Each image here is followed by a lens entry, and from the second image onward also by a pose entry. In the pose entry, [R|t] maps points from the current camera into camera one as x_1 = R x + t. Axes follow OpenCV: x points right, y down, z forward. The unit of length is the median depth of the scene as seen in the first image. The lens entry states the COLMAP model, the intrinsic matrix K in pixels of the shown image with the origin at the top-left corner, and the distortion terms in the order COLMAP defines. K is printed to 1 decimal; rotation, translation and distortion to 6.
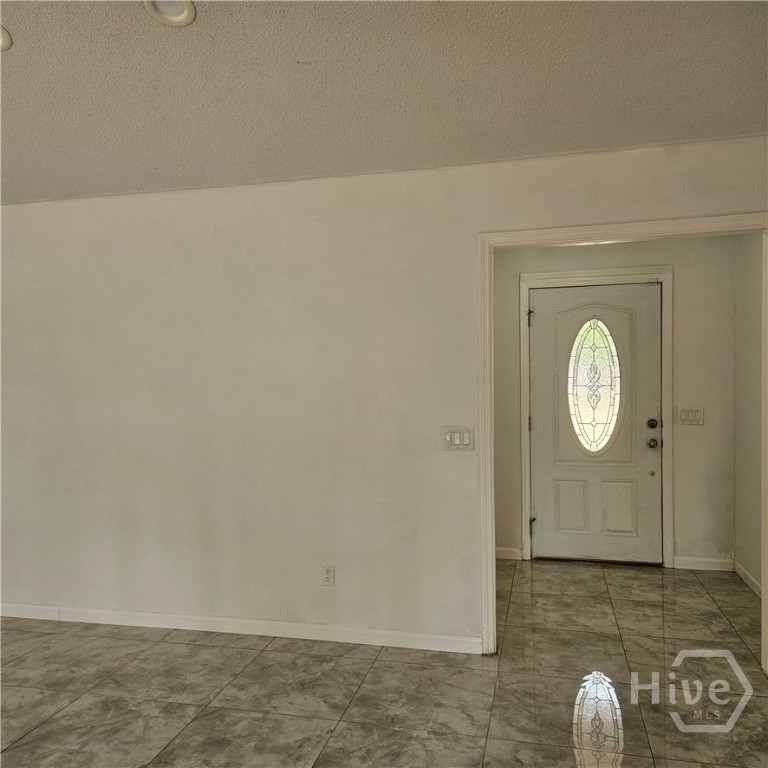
lens RADIAL K [[679.2, 0, 383.7], [0, 679.2, 403.5], [0, 0, 1]] dist [0.031670, -0.016412]
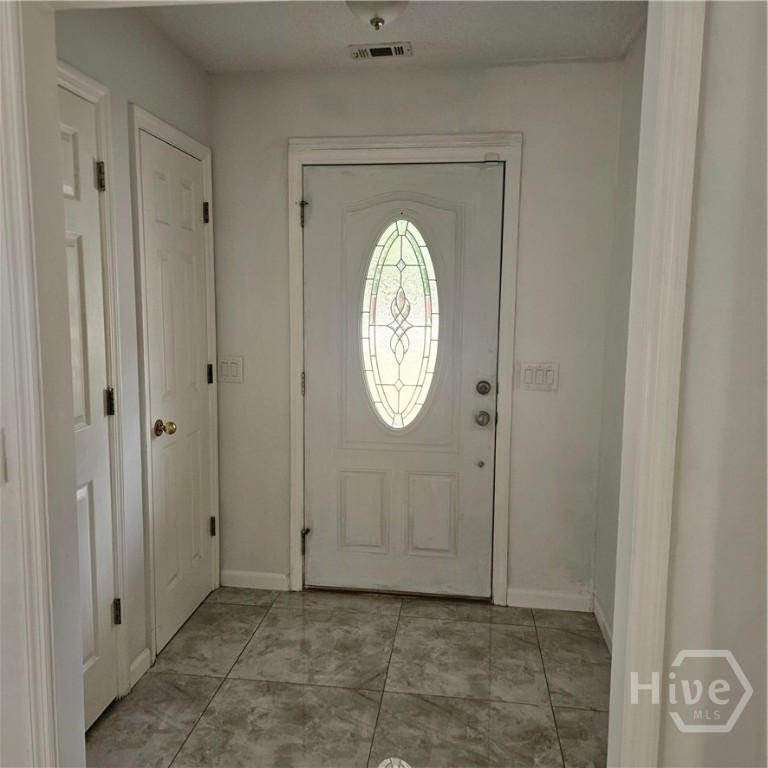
lens RADIAL K [[692.9, 0, 383.8], [0, 692.9, 393.6], [0, 0, 1]] dist [0.054932, -0.005049]
pose [[0.991557, 0.008034, 0.129420, 0.215176], [-0.019866, 0.995708, 0.090395, -0.022332], [-0.128138, -0.092203, 0.987461, 0.363606]]
